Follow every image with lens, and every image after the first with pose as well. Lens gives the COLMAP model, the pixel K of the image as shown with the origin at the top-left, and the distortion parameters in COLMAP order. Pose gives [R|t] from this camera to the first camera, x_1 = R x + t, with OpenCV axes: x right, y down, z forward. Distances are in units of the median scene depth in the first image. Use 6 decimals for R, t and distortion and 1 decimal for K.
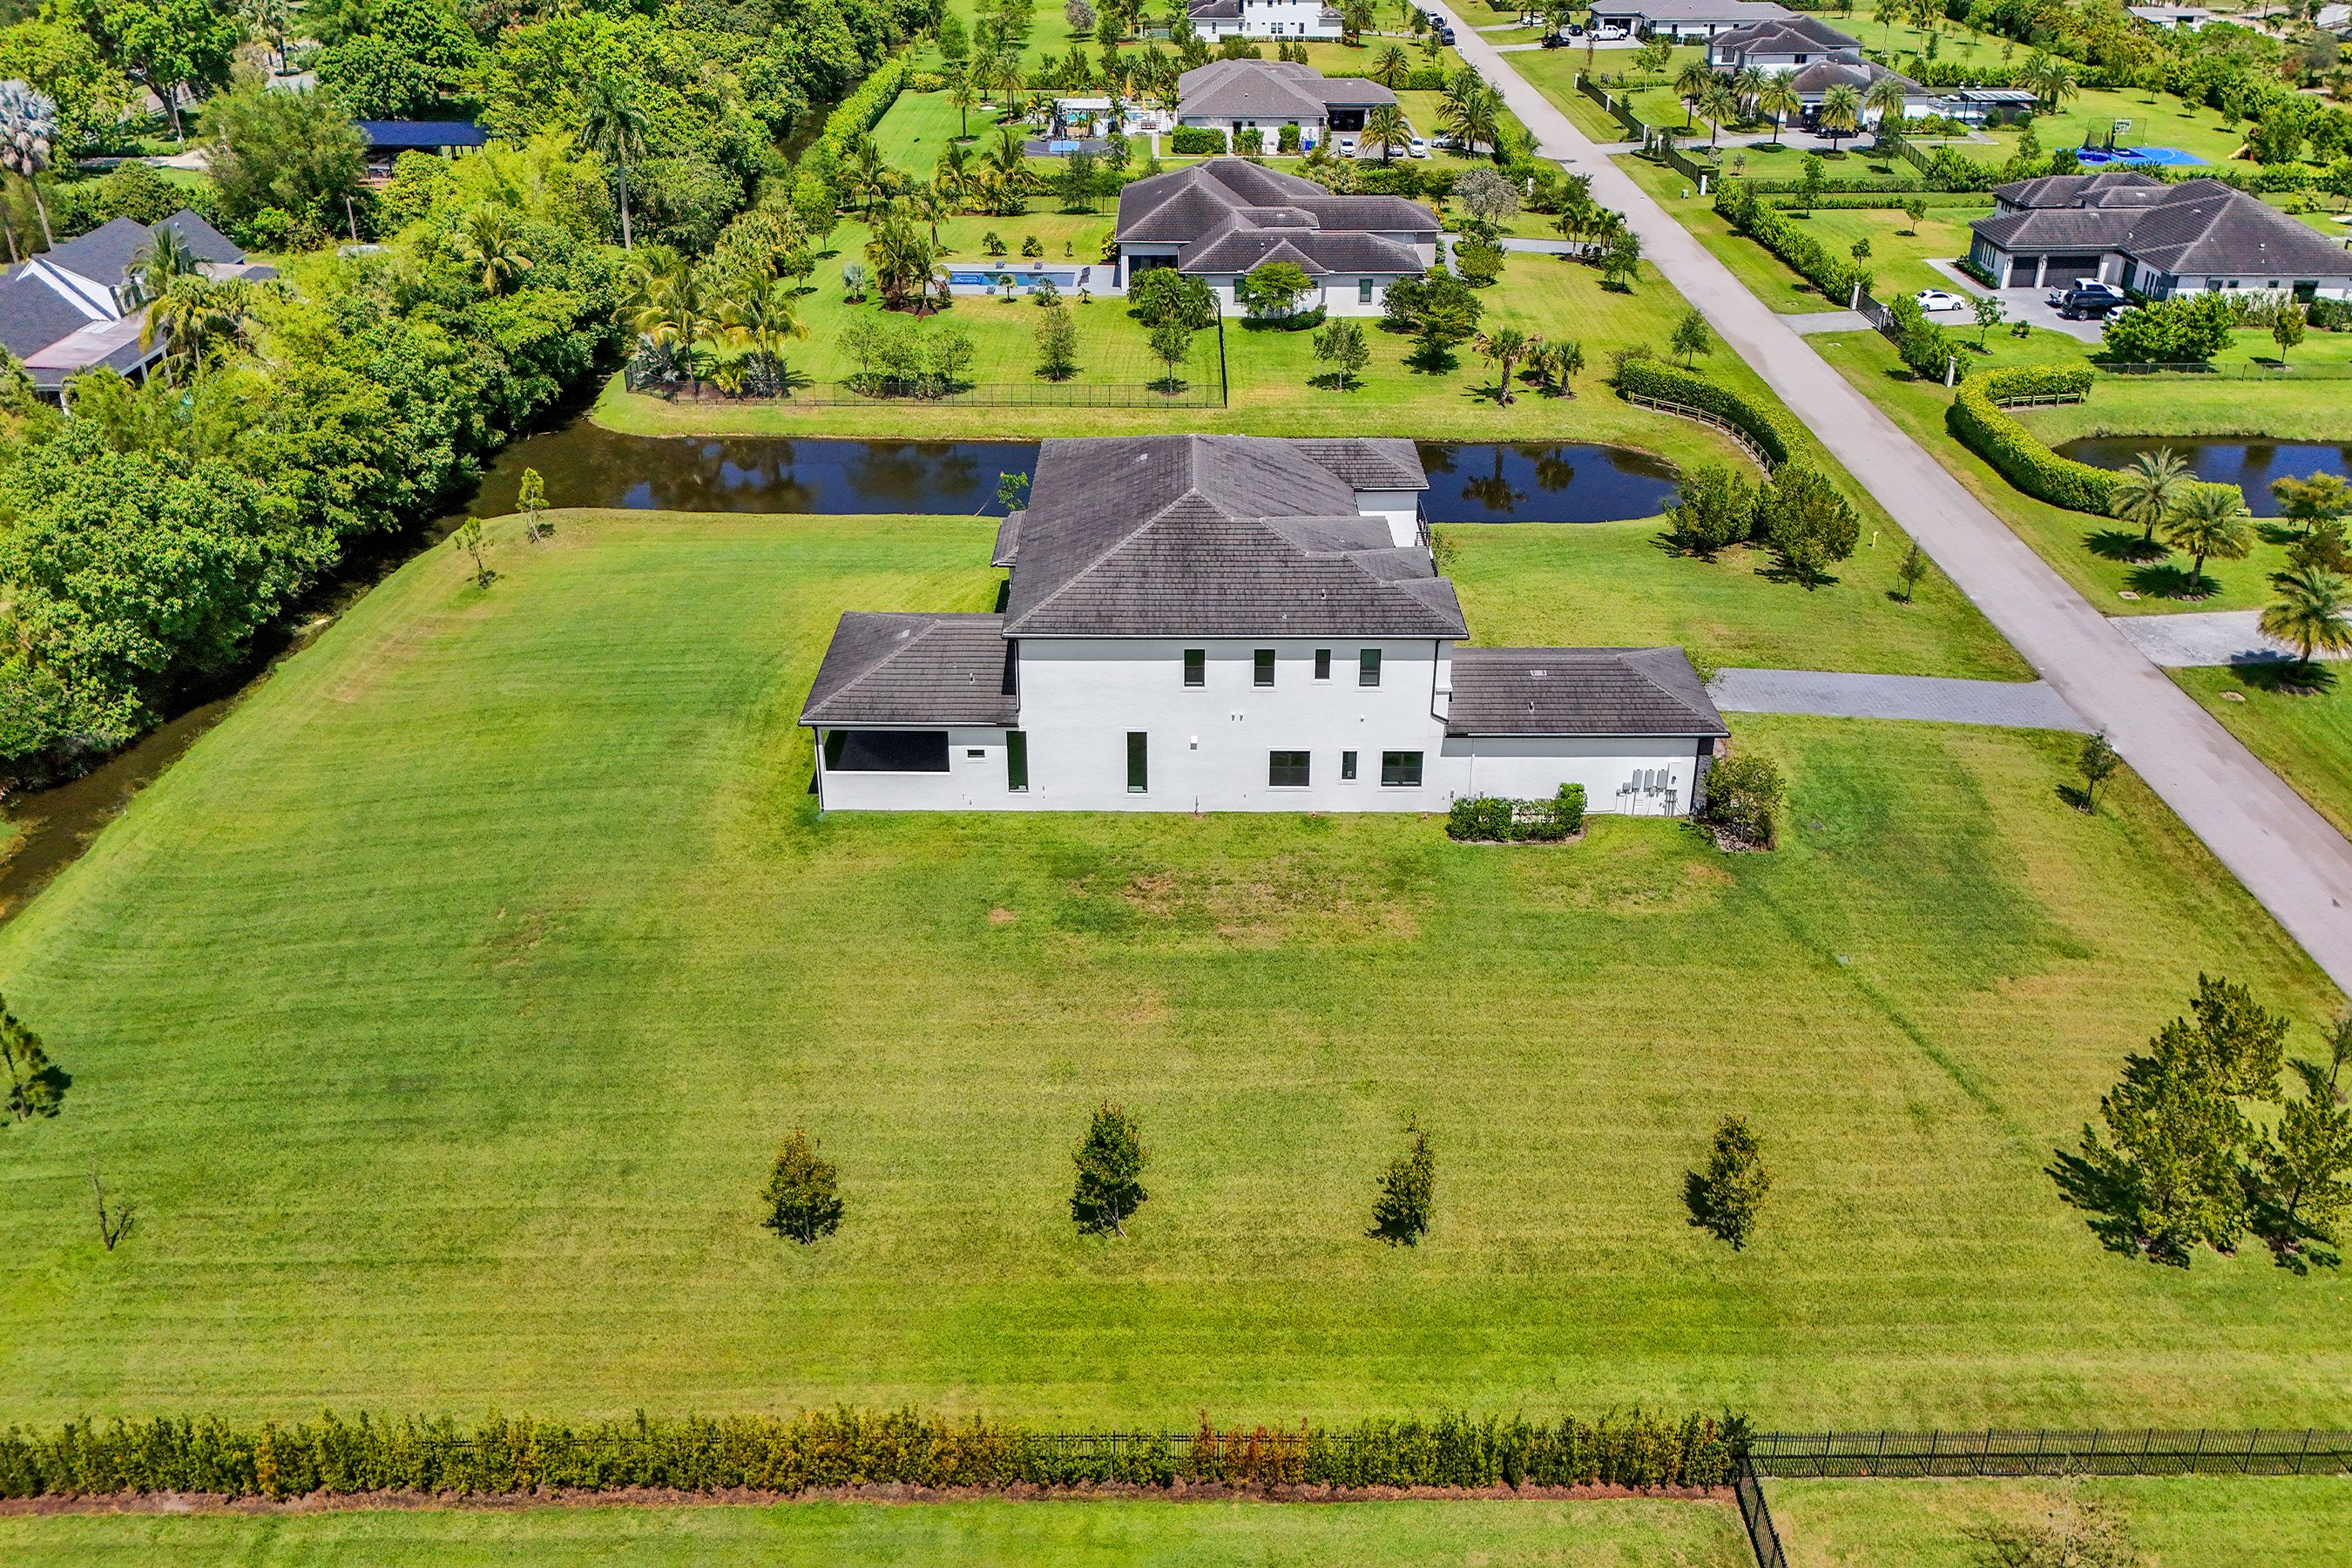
lens RADIAL K [[1680.1, 0, 1176.1], [0, 1680.1, 709.3], [0, 0, 1]] dist [0.092452, -0.091847]
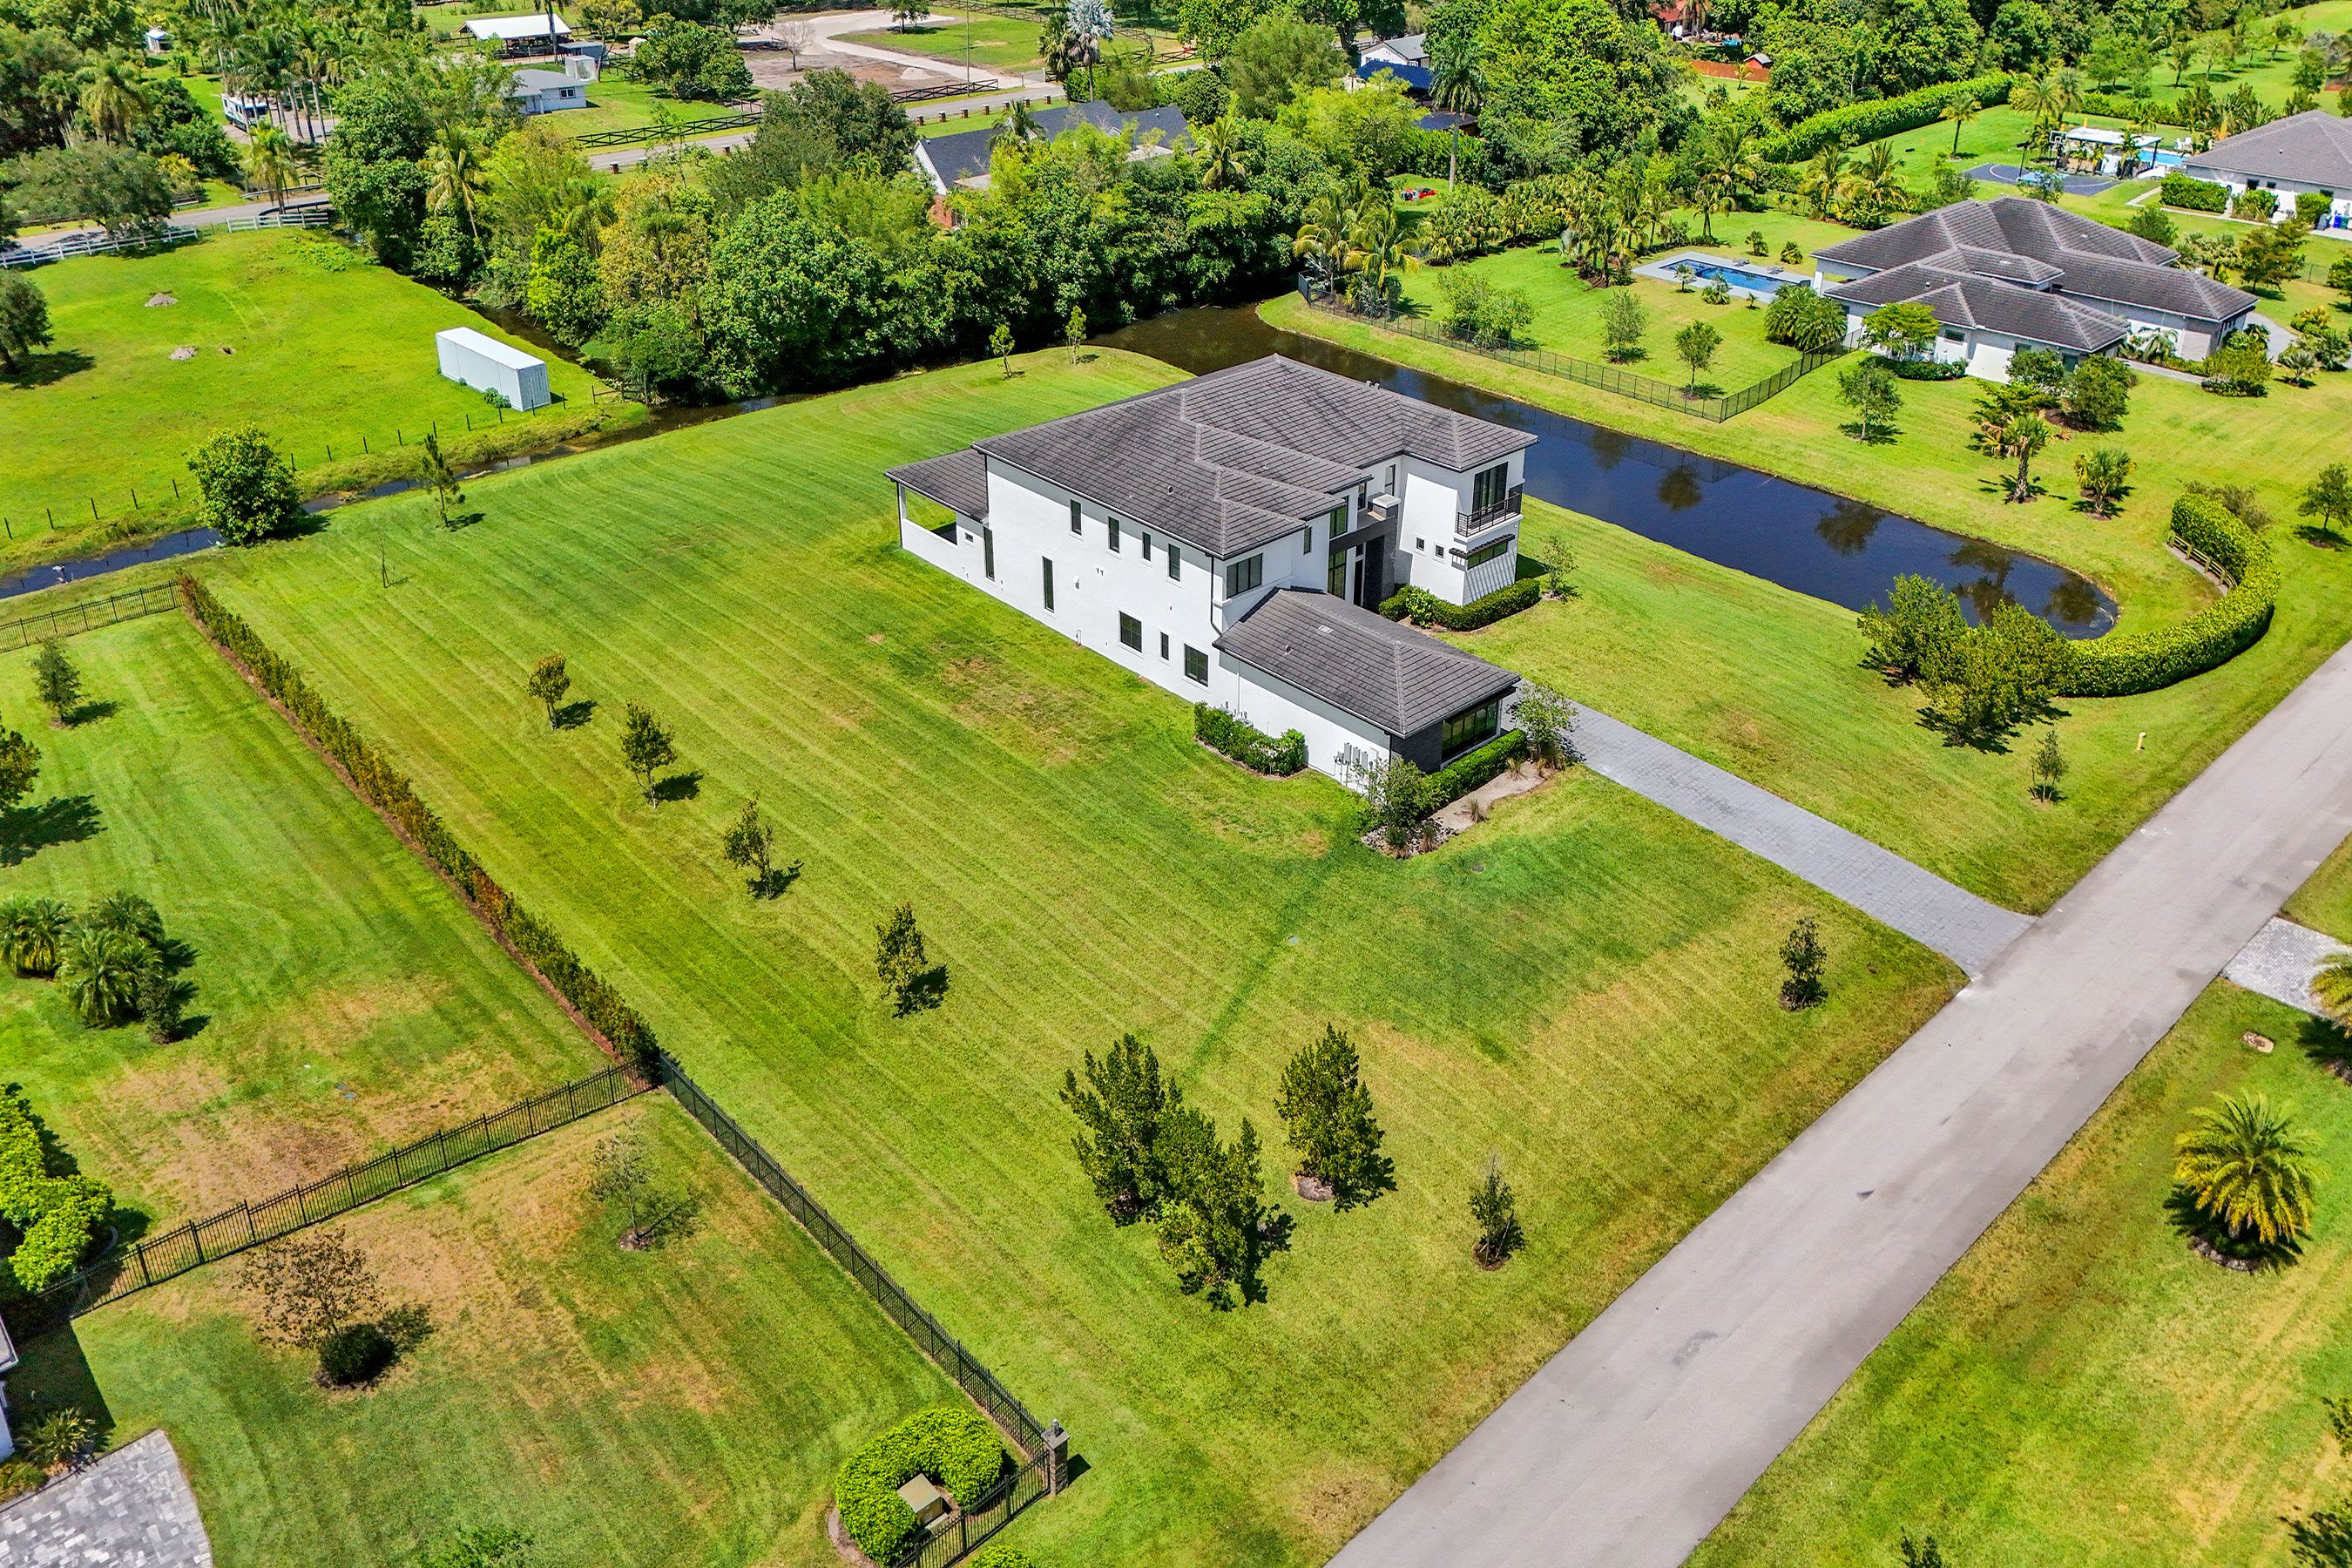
lens RADIAL K [[1680.1, 0, 1176.1], [0, 1680.1, 709.3], [0, 0, 1]] dist [0.092452, -0.091847]
pose [[0.676009, 0.361356, -0.642210, 0.587398], [-0.359959, 0.922389, 0.140103, -0.061152], [0.642994, 0.136459, 0.753616, 0.104341]]
